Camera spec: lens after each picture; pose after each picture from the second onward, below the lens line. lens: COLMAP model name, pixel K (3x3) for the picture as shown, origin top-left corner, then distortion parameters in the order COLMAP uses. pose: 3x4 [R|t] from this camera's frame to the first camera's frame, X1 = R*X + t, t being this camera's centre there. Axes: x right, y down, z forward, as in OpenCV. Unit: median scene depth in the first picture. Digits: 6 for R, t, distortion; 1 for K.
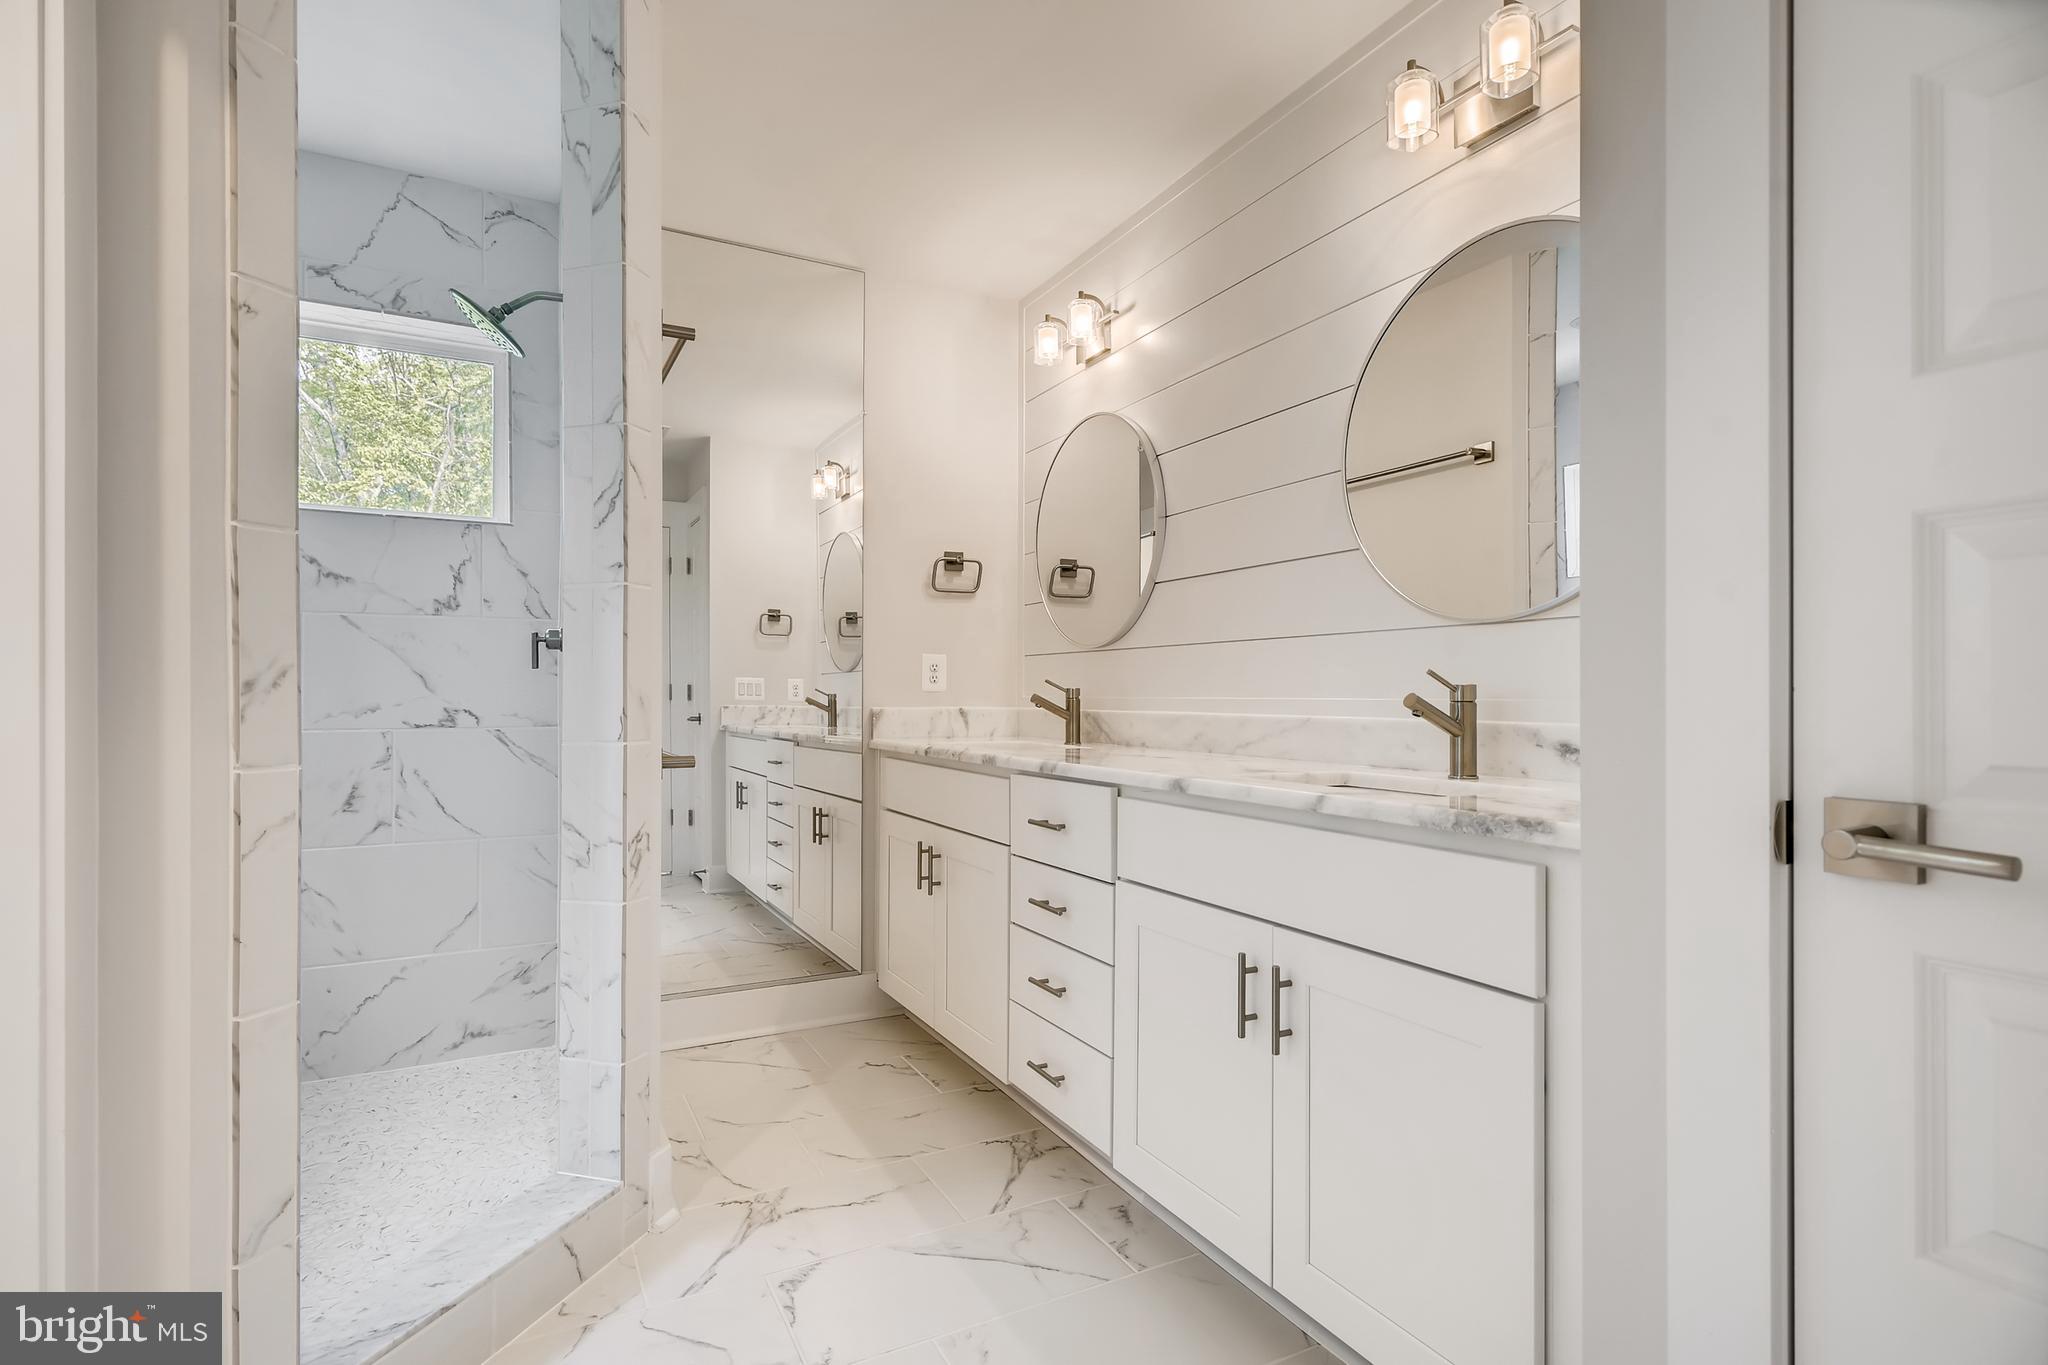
lens RADIAL K [[1020.9, 0, 1022.8], [0, 1020.9, 683.0], [0, 0, 1]] dist [0.017875, -0.002150]
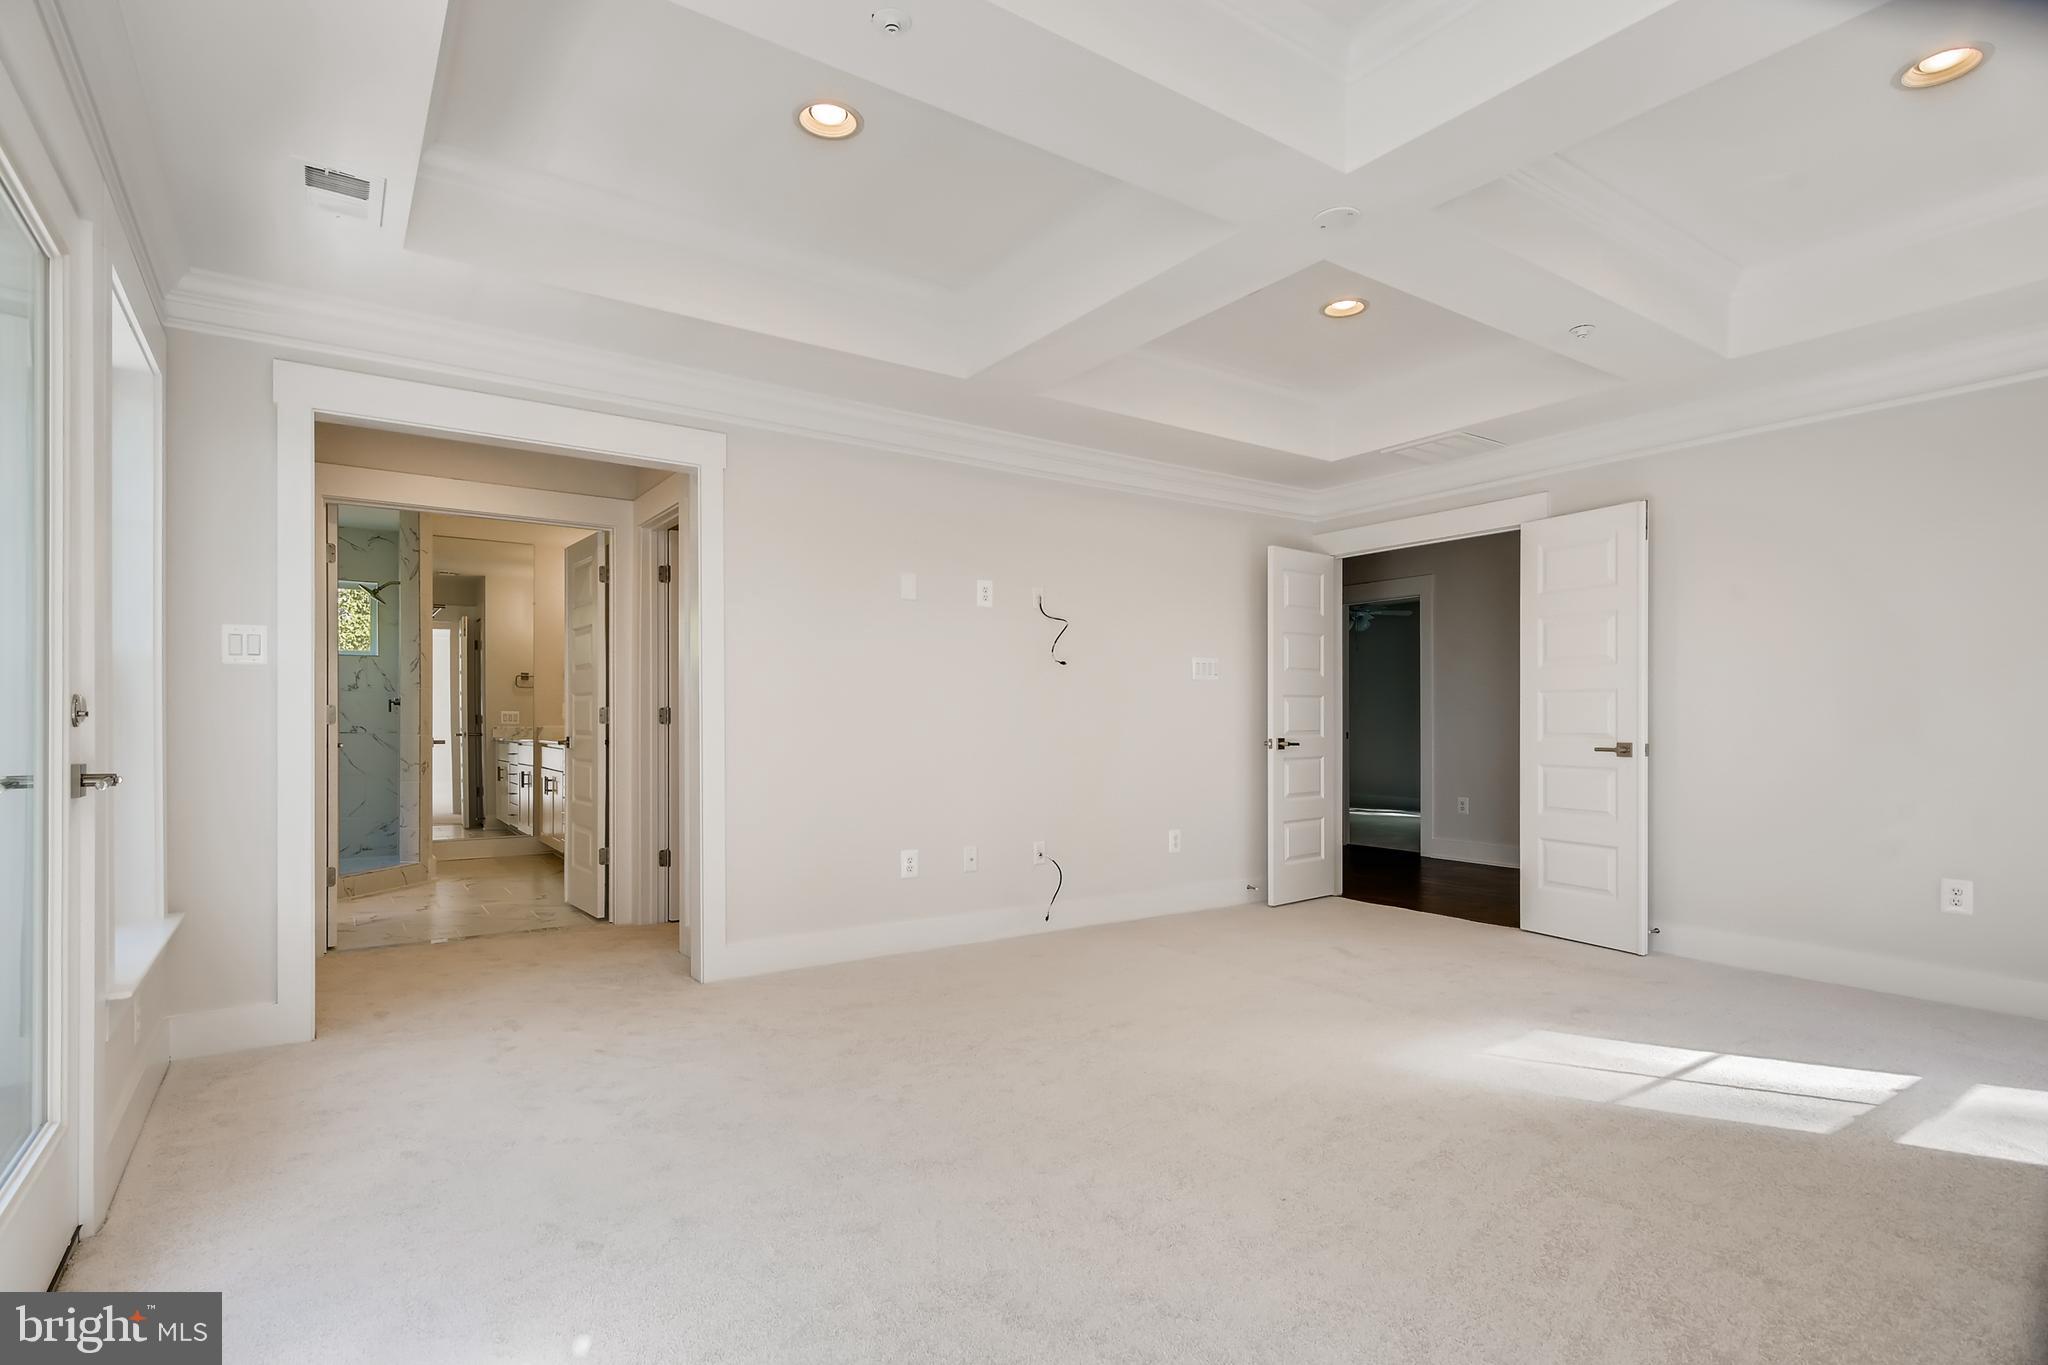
lens RADIAL K [[1020.9, 0, 1039.6], [0, 1020.9, 715.4], [0, 0, 1]] dist [0.017875, -0.002150]
pose [[0.990898, 0.000728, 0.134615, 0.837919], [-0.001975, 0.999956, 0.009129, -0.030764], [-0.134603, -0.009312, 0.990856, -1.869695]]
